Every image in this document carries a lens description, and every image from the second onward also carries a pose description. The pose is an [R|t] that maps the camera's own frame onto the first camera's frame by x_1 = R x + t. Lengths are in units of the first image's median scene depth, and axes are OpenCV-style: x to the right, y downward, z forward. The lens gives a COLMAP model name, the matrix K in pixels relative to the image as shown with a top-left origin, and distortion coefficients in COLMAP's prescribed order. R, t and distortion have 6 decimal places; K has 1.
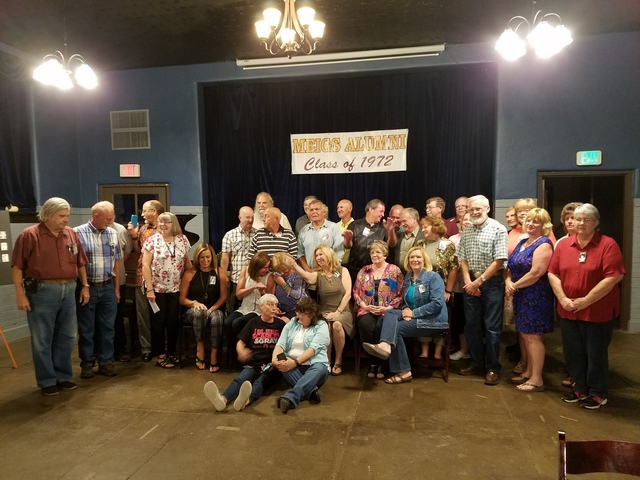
lens RADIAL K [[490.1, 0, 322.1], [0, 490.1, 251.7], [0, 0, 1]] dist [0.081496, -0.130402]
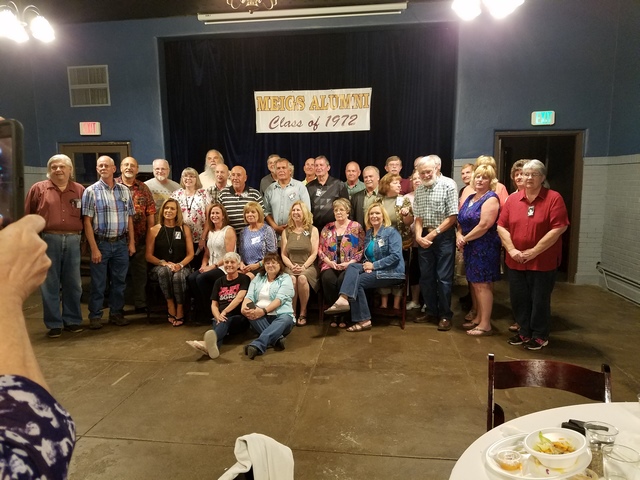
lens RADIAL K [[490.1, 0, 321.6], [0, 490.1, 252.0], [0, 0, 1]] dist [0.081496, -0.130402]
pose [[0.998029, -0.010191, 0.061915, 0.007700], [0.005559, 0.997203, 0.074532, 0.012800], [-0.062502, -0.074041, 0.995295, -0.032109]]
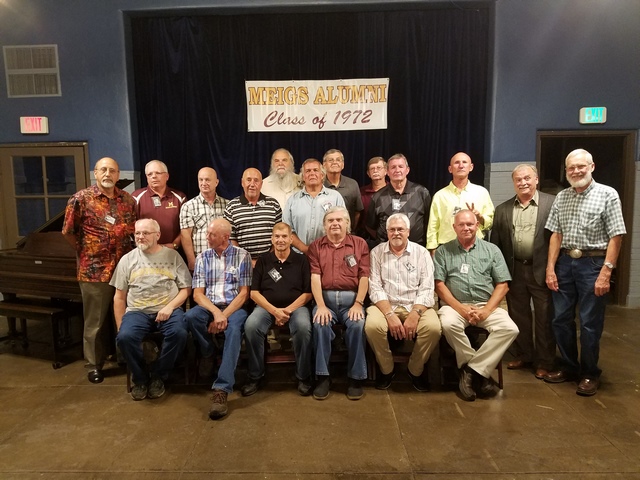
lens RADIAL K [[490.1, 0, 317.0], [0, 490.1, 253.4], [0, 0, 1]] dist [0.081496, -0.130402]
pose [[0.987187, -0.026598, 0.157337, -0.111460], [0.017918, 0.998251, 0.056332, -0.000344], [-0.158560, -0.052791, 0.985937, 0.221205]]
